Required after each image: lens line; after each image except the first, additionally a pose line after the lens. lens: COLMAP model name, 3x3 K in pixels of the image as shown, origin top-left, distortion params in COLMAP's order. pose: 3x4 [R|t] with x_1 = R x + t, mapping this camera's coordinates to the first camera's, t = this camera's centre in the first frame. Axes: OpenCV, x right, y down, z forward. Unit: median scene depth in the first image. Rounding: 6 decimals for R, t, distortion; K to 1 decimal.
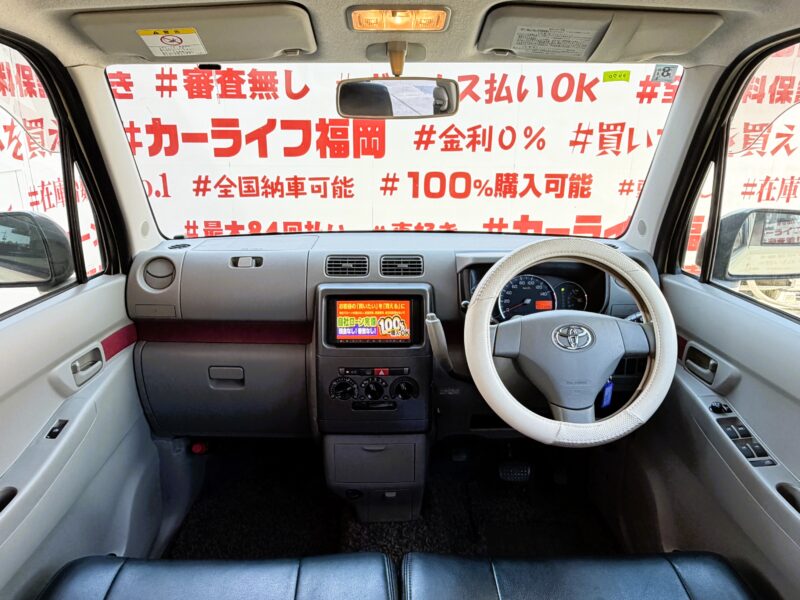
lens RADIAL K [[551.2, 0, 400.0], [0, 551.2, 300.0], [0, 0, 1]] dist [-0.001630, -0.001712]
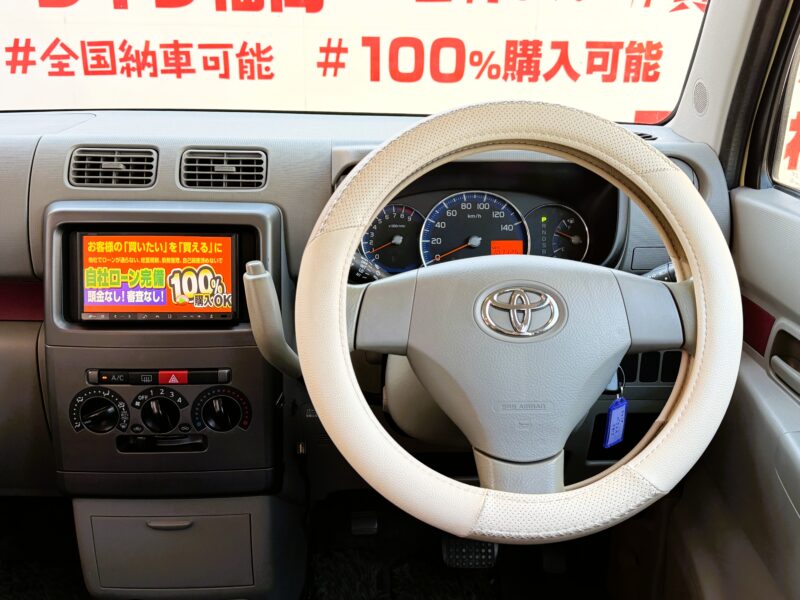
lens RADIAL K [[823.6, 0, 400.0], [0, 823.6, 300.0], [0, 0, 1]] dist [0.180015, -0.440578]
pose [[0.999815, 0.004029, 0.018808, 0.120857], [-0.005138, 0.998226, 0.059318, 0.009939], [-0.018536, -0.059404, 0.998062, 0.179040]]
